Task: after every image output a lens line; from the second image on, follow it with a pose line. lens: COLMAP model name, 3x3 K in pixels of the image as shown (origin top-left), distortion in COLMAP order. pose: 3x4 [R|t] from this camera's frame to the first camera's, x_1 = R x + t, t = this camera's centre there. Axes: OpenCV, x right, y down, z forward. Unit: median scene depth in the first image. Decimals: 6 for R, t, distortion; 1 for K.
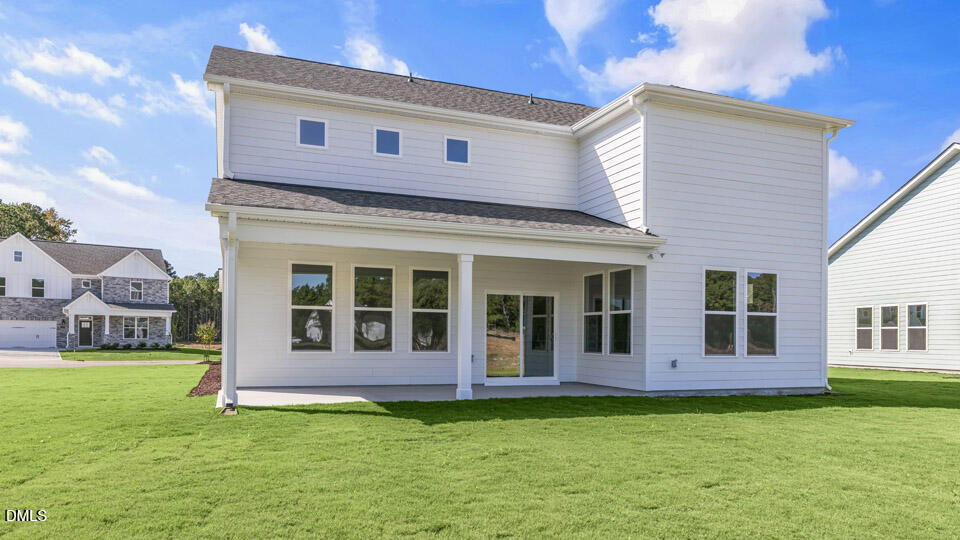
lens RADIAL K [[649.8, 0, 480.6], [0, 649.8, 308.2], [0, 0, 1]] dist [-0.002695, -0.000176]
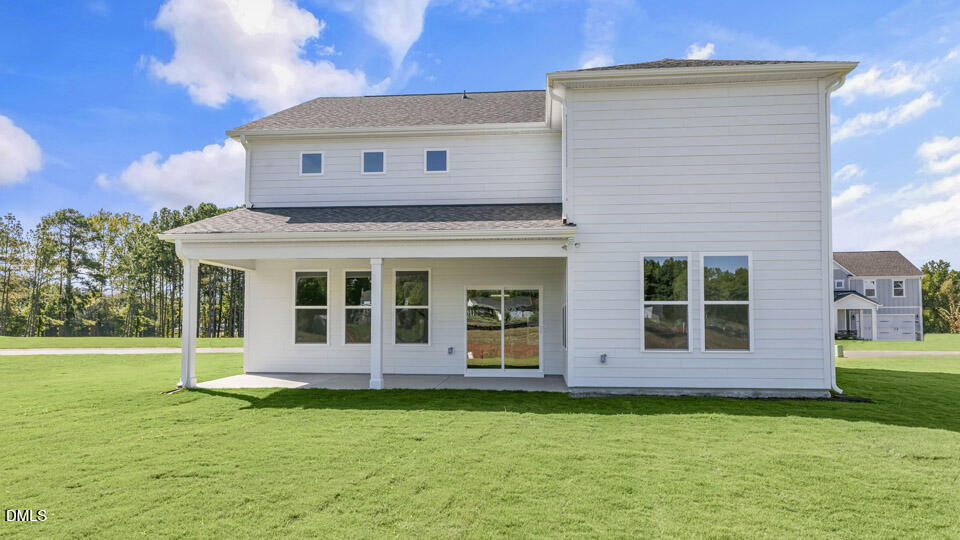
lens RADIAL K [[620.5, 0, 480.0], [0, 620.5, 270.0], [0, 0, 1]] dist [0.002853, 0.000058]
pose [[0.896262, -0.048939, -0.440816, 0.513514], [0.028903, 0.998226, -0.052055, -0.000811], [0.442582, 0.033914, 0.896087, 0.104111]]
